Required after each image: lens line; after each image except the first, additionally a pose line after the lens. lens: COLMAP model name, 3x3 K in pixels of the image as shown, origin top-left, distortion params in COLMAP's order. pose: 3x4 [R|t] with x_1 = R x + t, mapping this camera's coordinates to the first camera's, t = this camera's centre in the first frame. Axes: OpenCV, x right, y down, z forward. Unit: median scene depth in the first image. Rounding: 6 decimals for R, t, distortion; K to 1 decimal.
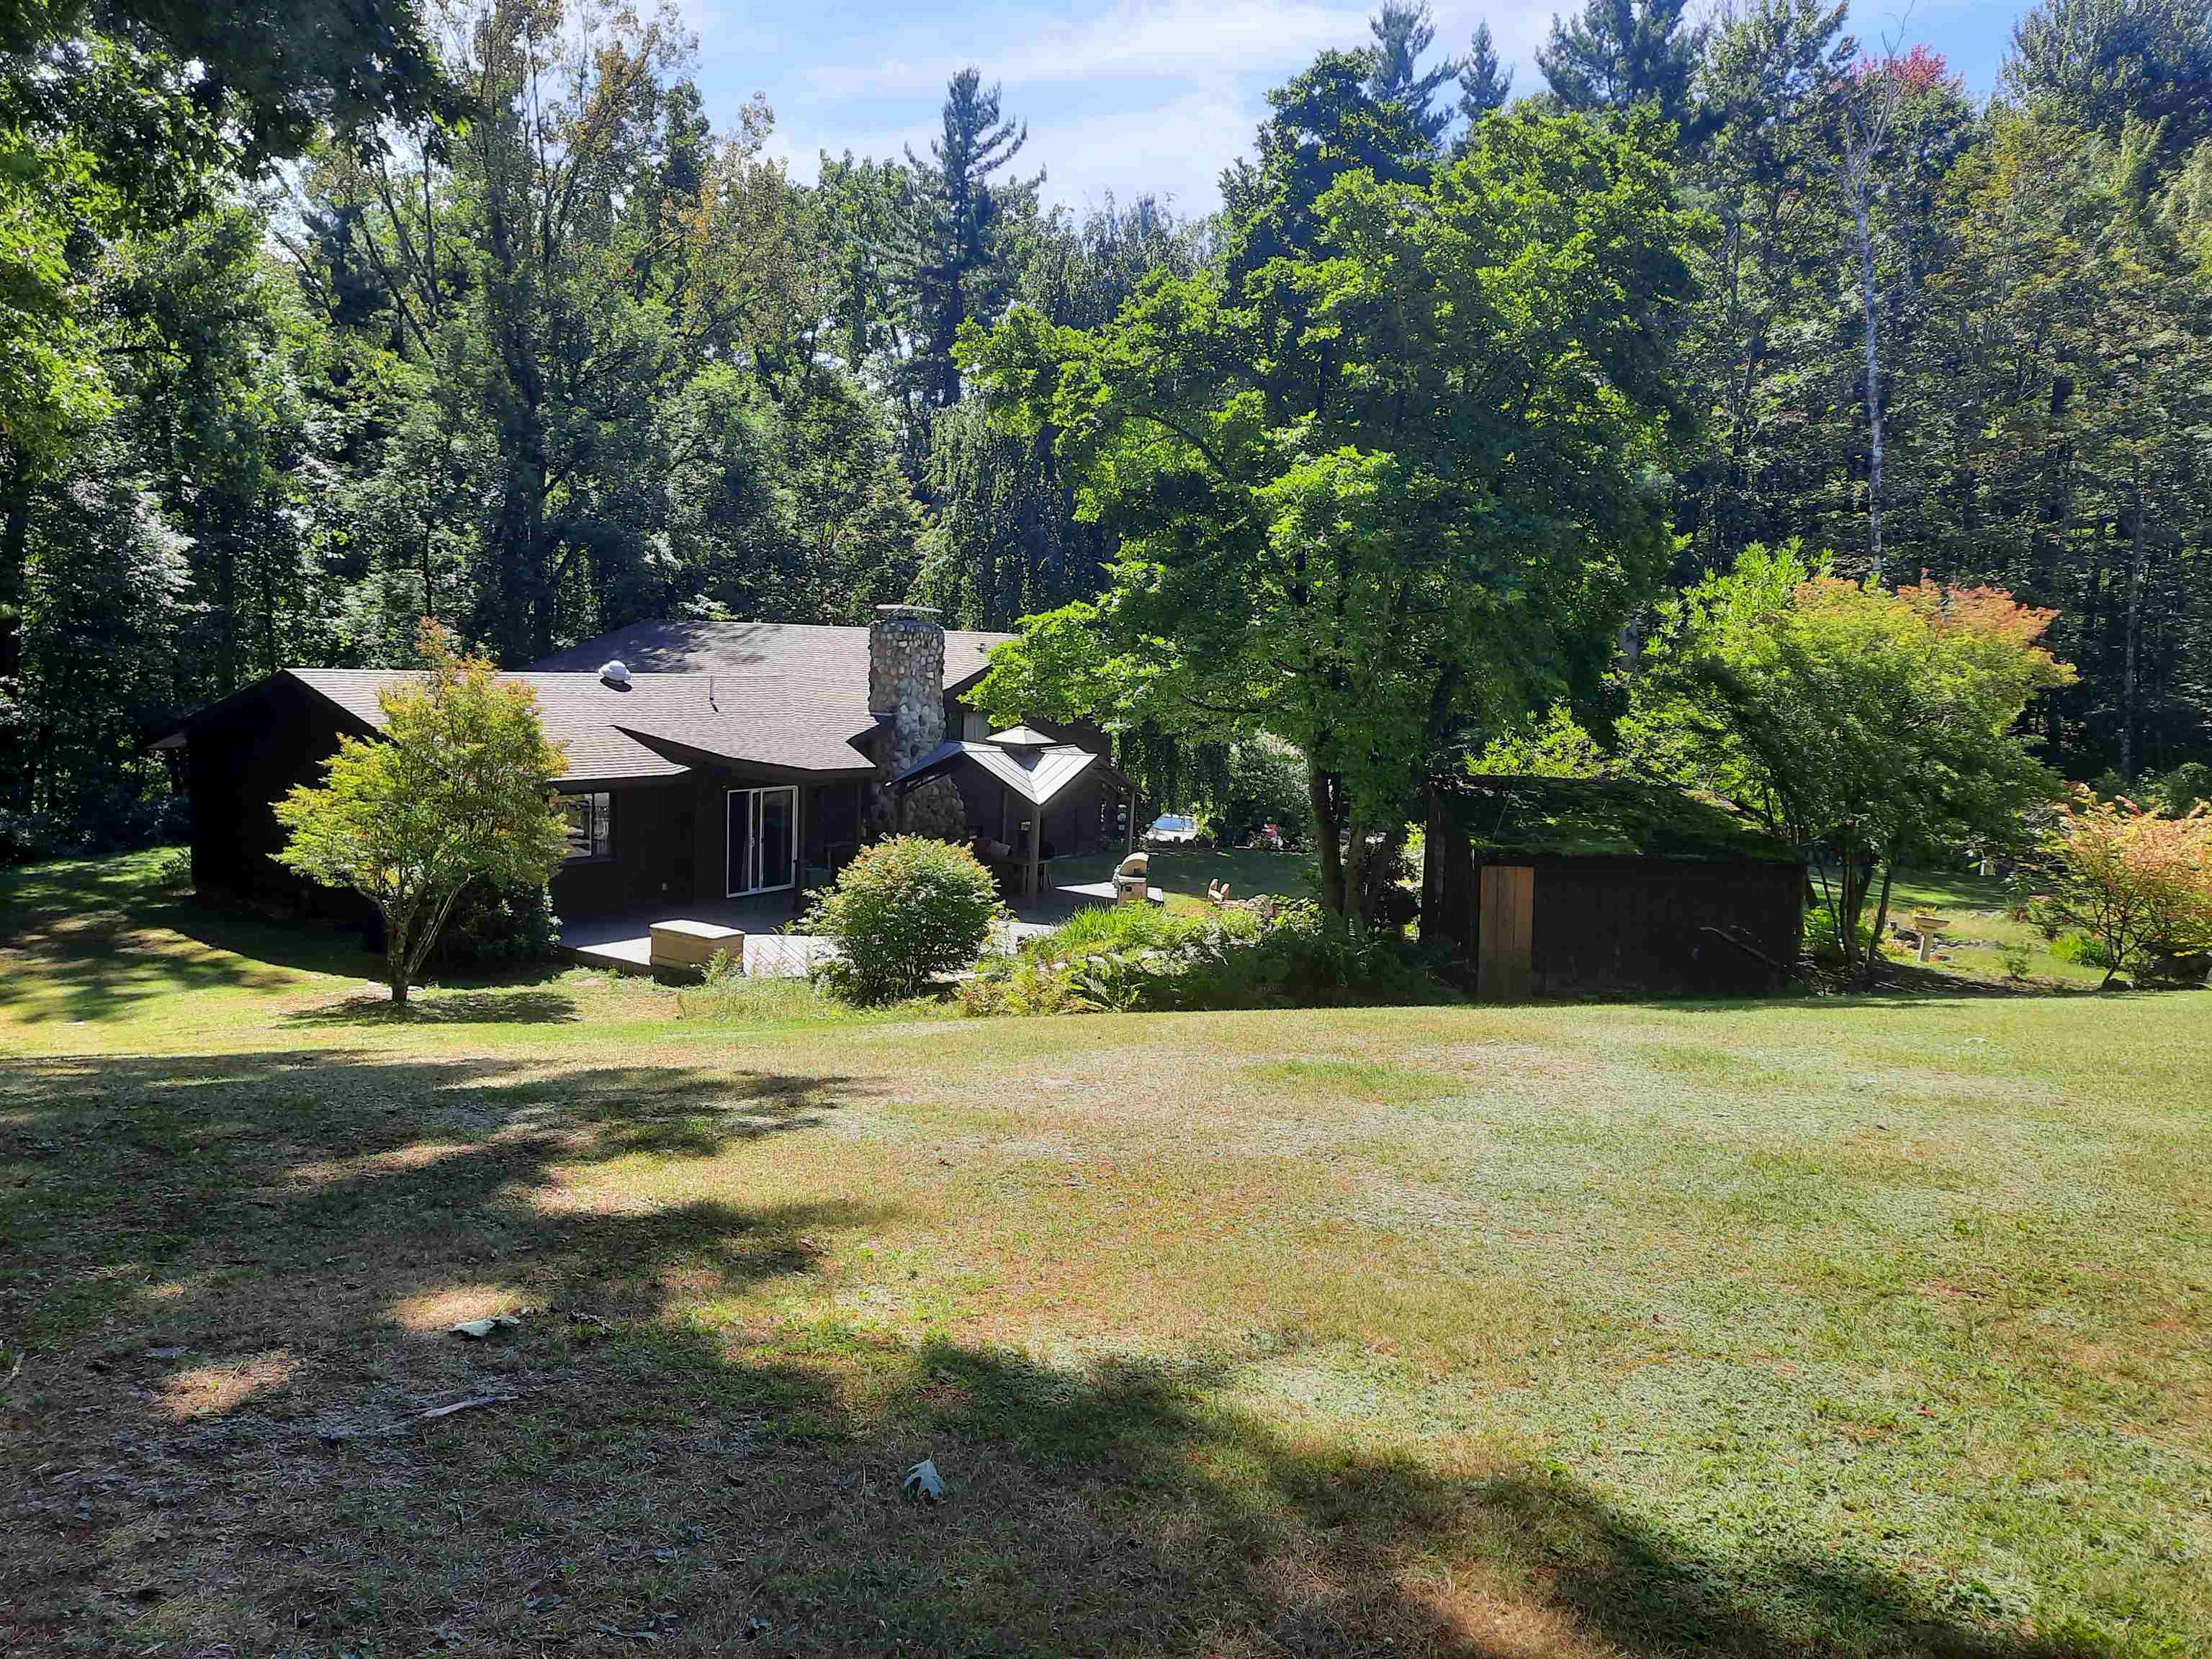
lens RADIAL K [[1619.7, 0, 1108.4], [0, 1619.7, 843.7], [0, 0, 1]] dist [0.037406, -0.030378]
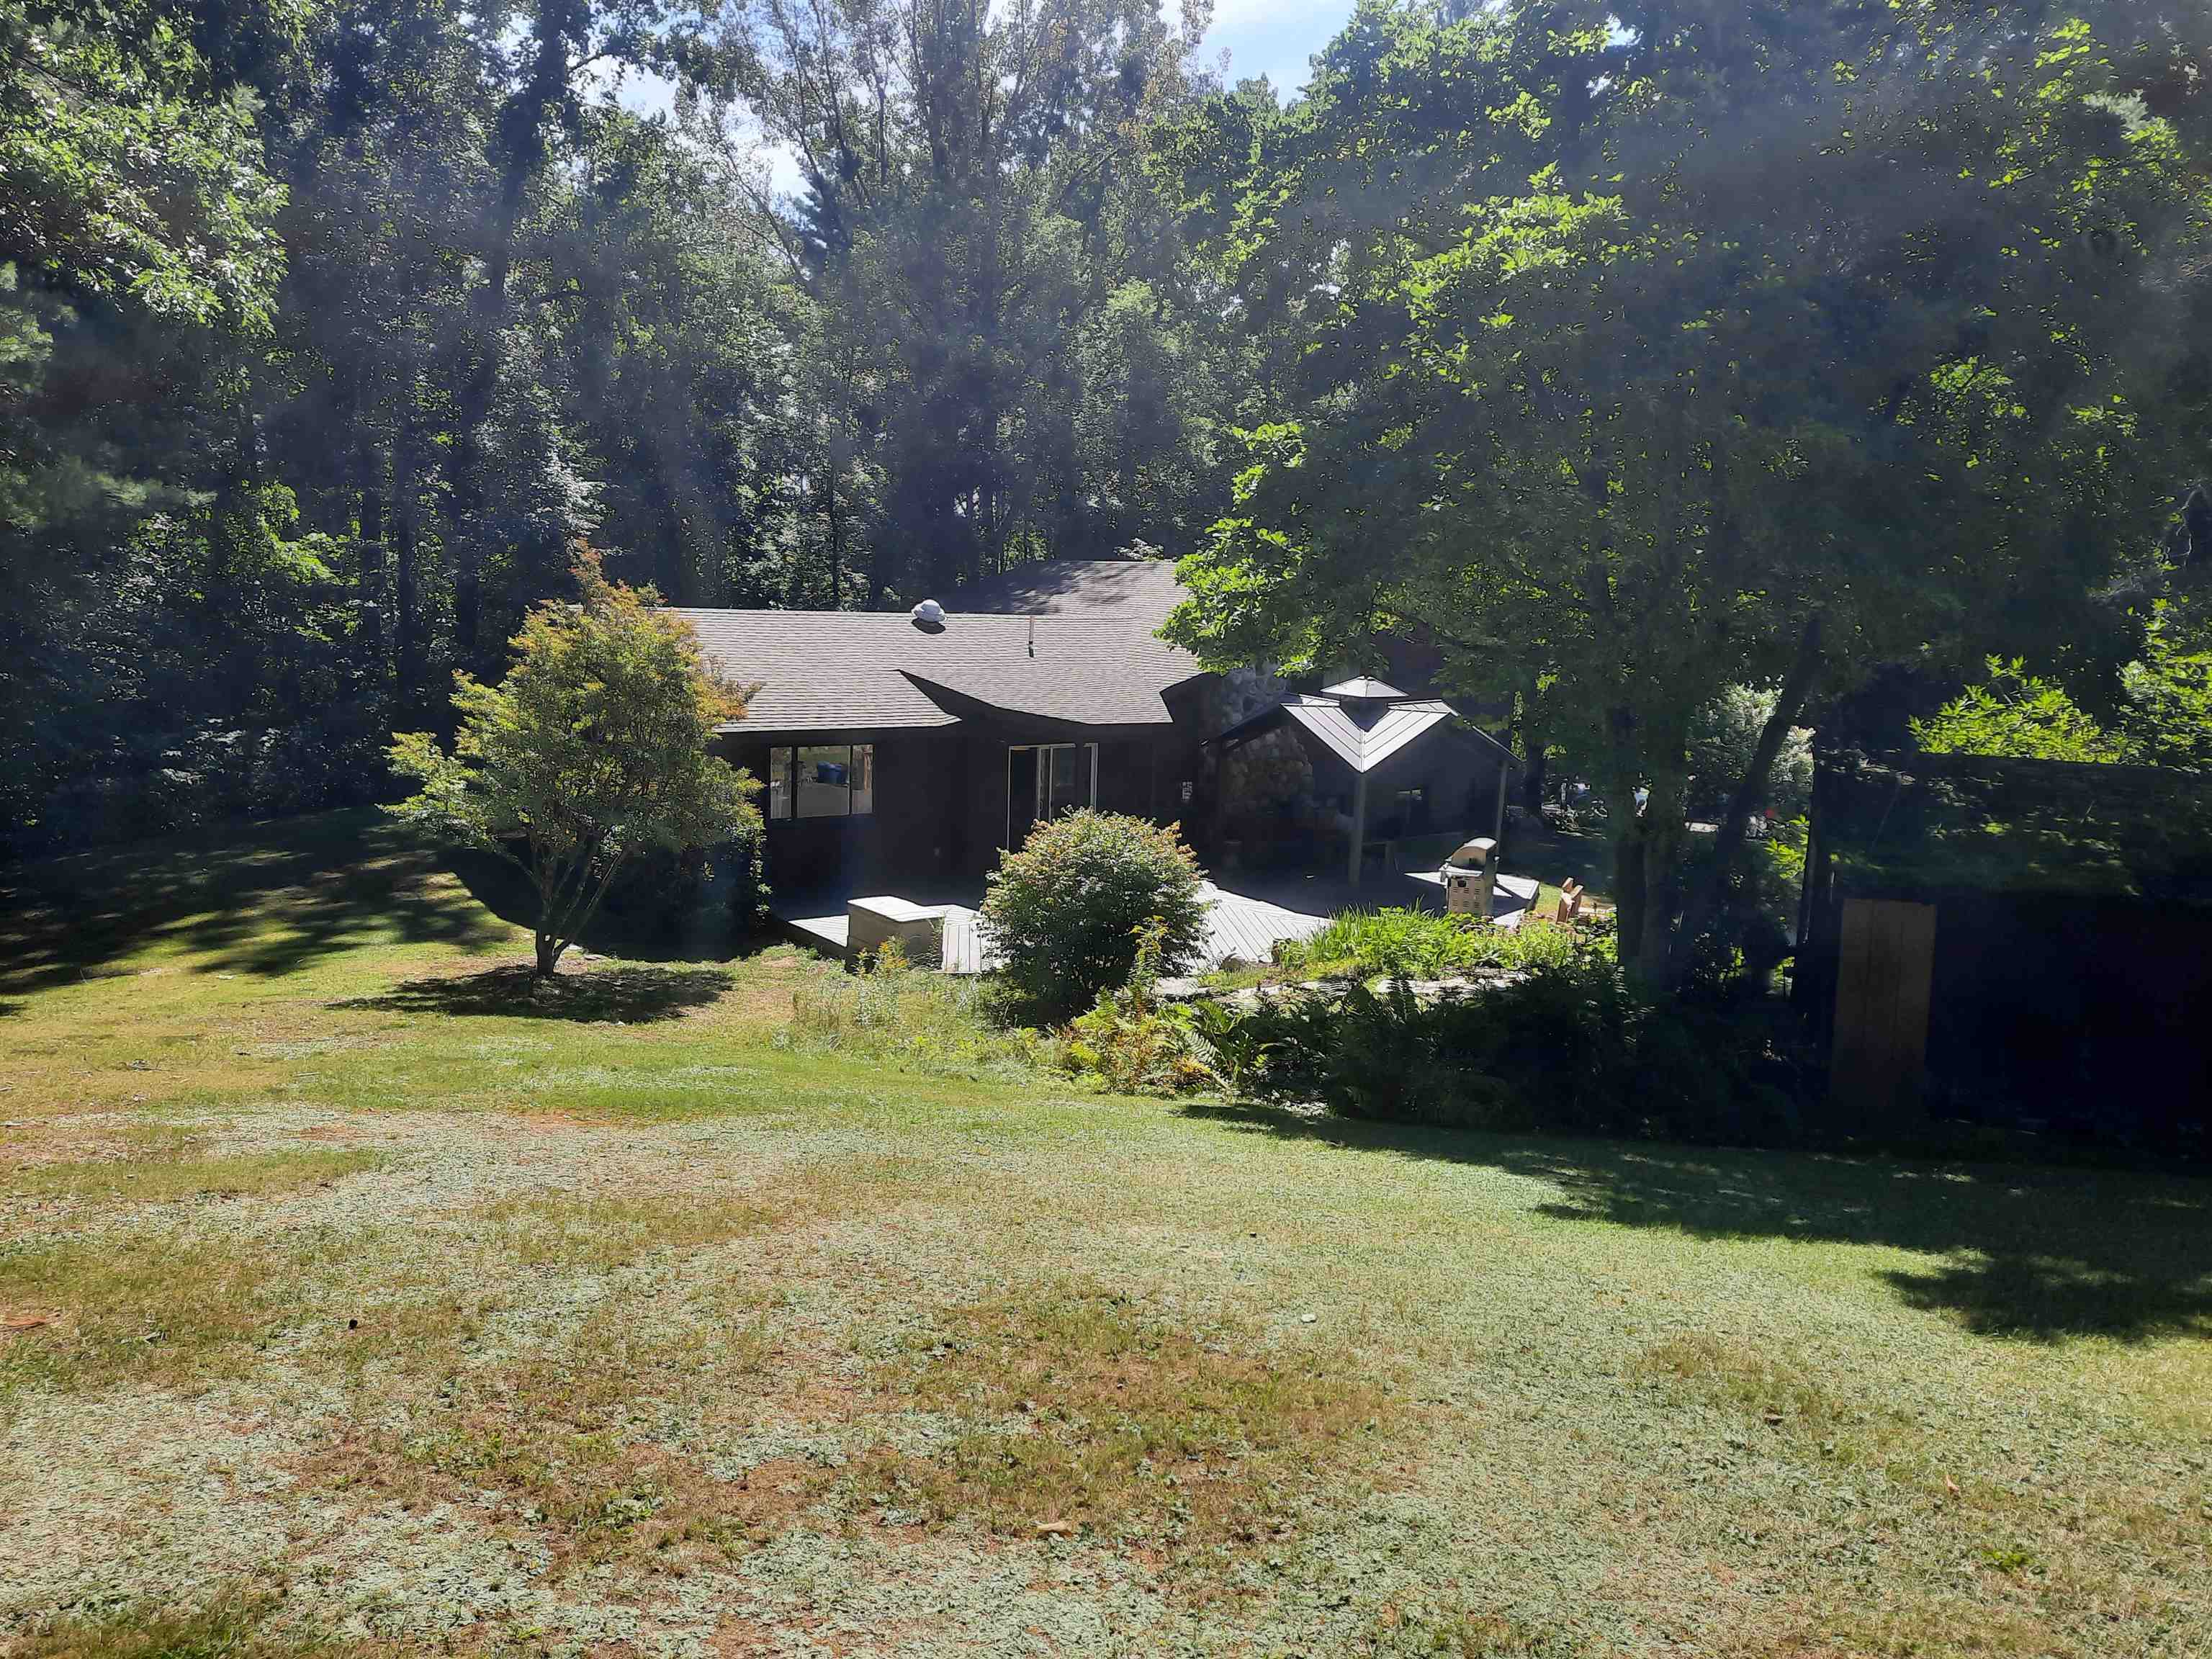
lens RADIAL K [[1618.7, 0, 1115.7], [0, 1618.7, 839.7], [0, 0, 1]] dist [0.075366, -0.064404]
pose [[0.946339, 0.044156, -0.320145, 0.105453], [-0.036368, 0.998880, 0.030267, -0.011225], [0.321123, -0.017000, 0.946885, 0.199290]]
